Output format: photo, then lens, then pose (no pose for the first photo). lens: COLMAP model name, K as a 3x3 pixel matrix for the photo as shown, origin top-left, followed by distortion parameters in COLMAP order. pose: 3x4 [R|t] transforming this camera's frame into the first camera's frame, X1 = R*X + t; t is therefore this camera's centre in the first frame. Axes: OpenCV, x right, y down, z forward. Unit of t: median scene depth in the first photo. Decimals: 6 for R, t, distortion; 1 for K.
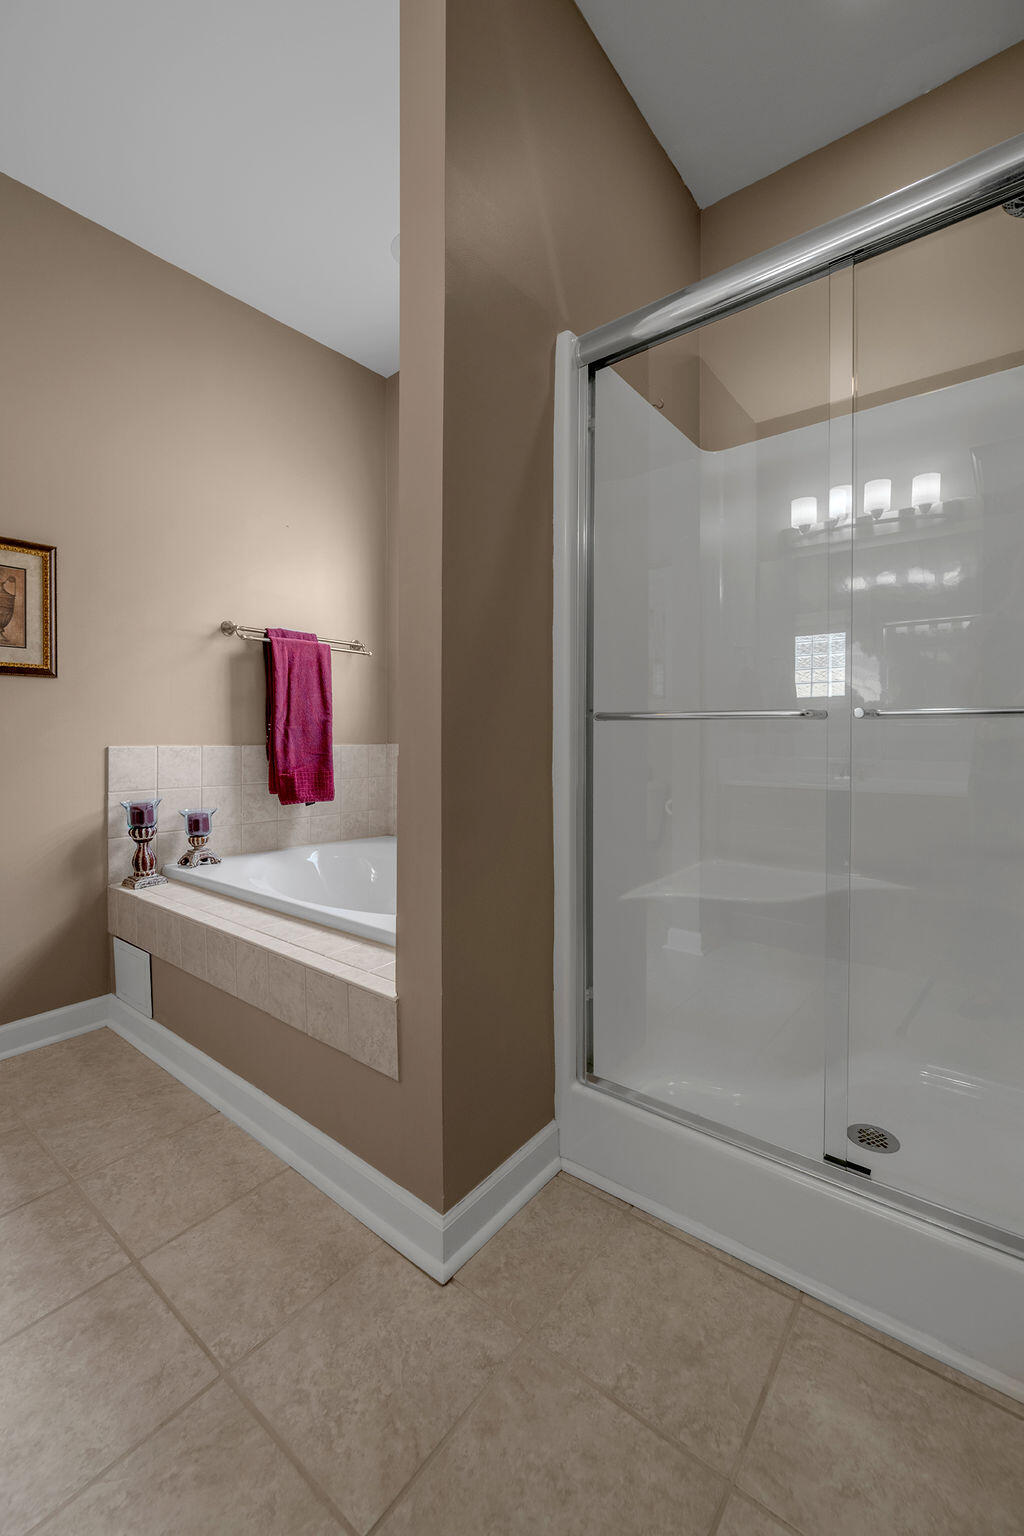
lens RADIAL K [[630.7, 0, 516.0], [0, 630.7, 741.8], [0, 0, 1]] dist [-0.008902, 0.000919]
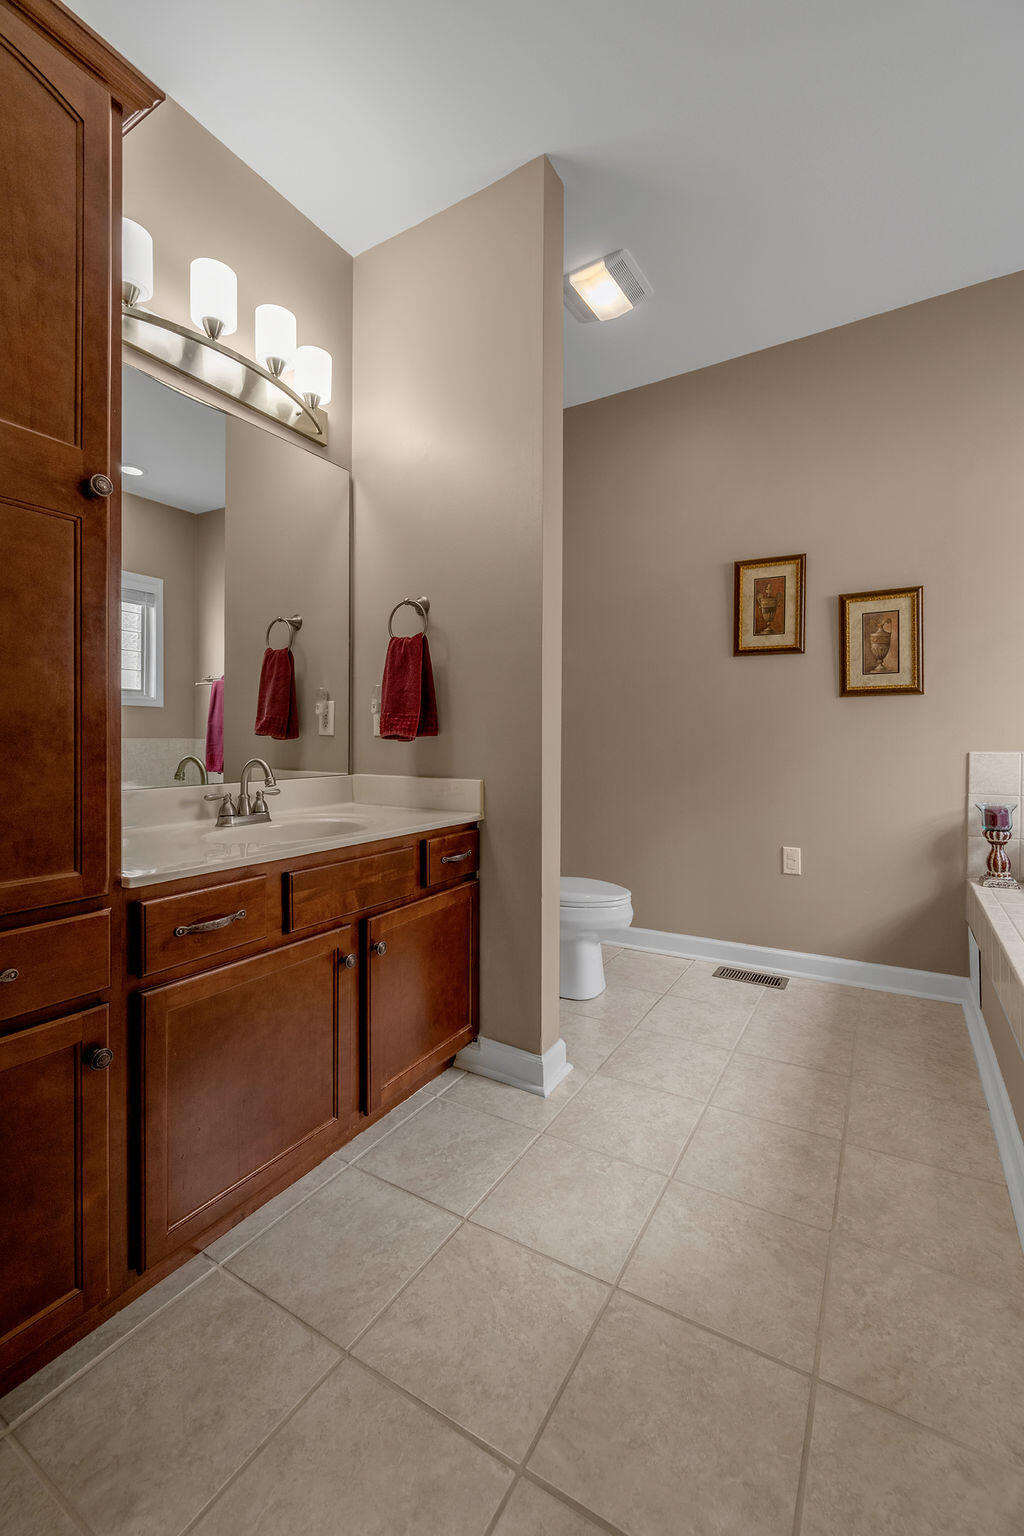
lens RADIAL K [[630.7, 0, 524.8], [0, 630.7, 739.2], [0, 0, 1]] dist [-0.008902, 0.000919]
pose [[0.133499, 0.000107, -0.991049, 0.374549], [-0.012275, 0.999923, -0.001546, -0.004736], [0.990973, 0.012371, 0.133490, 0.088838]]
